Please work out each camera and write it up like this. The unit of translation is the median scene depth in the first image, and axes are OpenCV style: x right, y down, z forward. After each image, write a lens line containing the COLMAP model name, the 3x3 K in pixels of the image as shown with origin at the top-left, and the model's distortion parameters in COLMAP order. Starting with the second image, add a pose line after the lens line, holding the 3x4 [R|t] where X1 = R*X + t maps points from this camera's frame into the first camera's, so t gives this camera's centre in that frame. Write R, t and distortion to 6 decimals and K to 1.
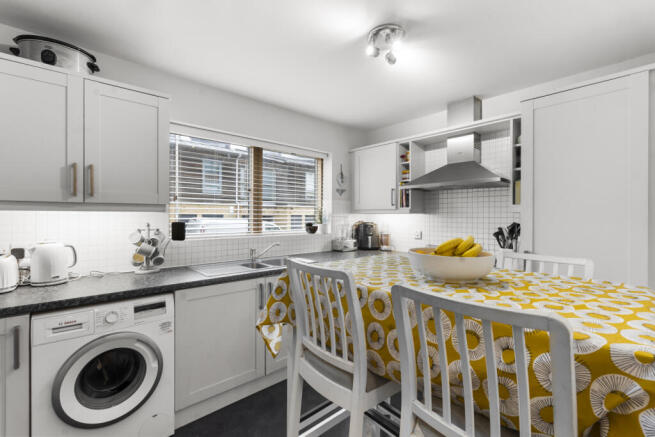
lens RADIAL K [[297.1, 0, 323.7], [0, 297.1, 214.6], [0, 0, 1]] dist [0.002886, 0.001414]
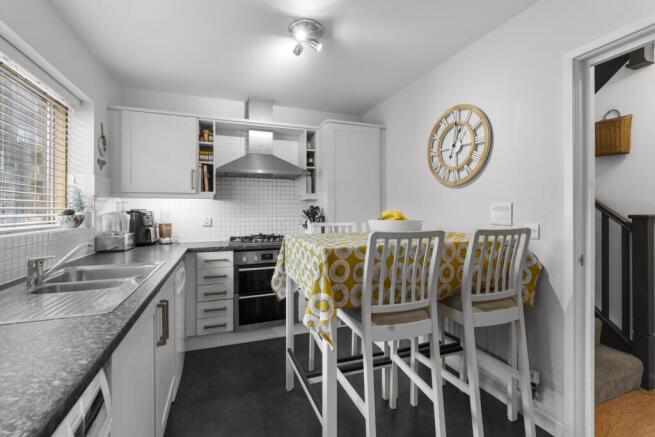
lens RADIAL K [[297.1, 0, 331.4], [0, 297.1, 215.0], [0, 0, 1]] dist [0.002886, 0.001414]
pose [[0.339985, -0.020695, 0.940203, -0.454910], [0.000113, 0.999759, 0.021965, 0.026457], [-0.940431, -0.007361, 0.339905, 0.322343]]
